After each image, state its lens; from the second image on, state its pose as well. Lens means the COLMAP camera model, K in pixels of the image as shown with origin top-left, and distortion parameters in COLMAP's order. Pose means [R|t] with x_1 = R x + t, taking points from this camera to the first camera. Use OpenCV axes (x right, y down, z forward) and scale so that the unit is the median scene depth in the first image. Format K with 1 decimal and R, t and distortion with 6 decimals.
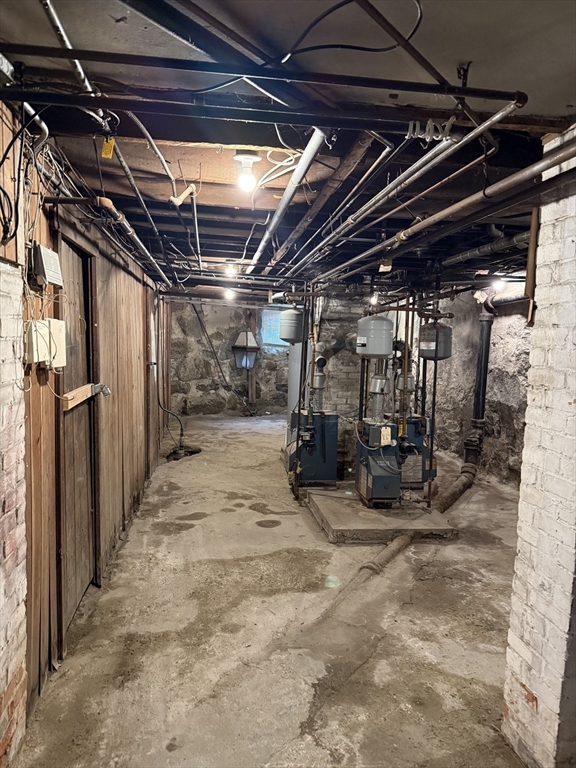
lens RADIAL K [[535.3, 0, 288.2], [0, 535.3, 385.4], [0, 0, 1]] dist [0.001051, 0.000049]
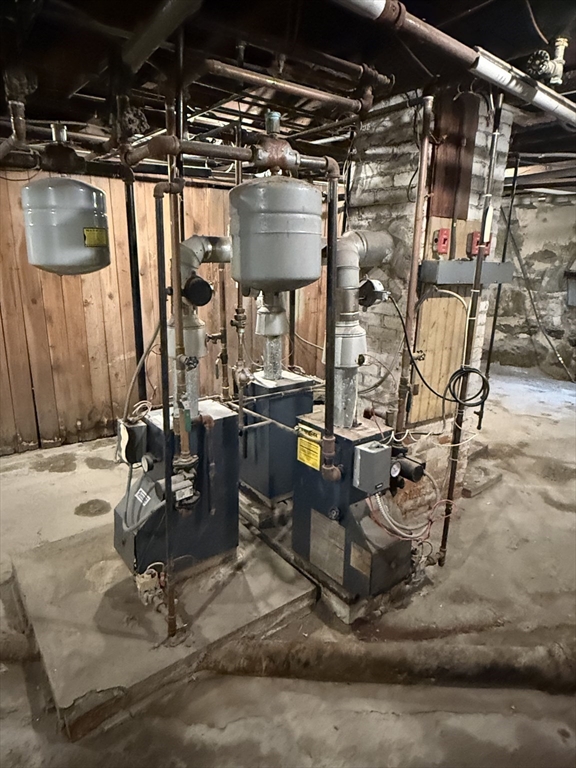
lens RADIAL K [[481.9, 0, 287.9], [0, 481.9, 384.6], [0, 0, 1]] dist [0.000370, 0.000544]
pose [[0.485549, 0.211049, -0.848351, 0.271625], [-0.086117, 0.977249, 0.193827, -0.023061], [0.869957, -0.021055, 0.492677, 0.408580]]
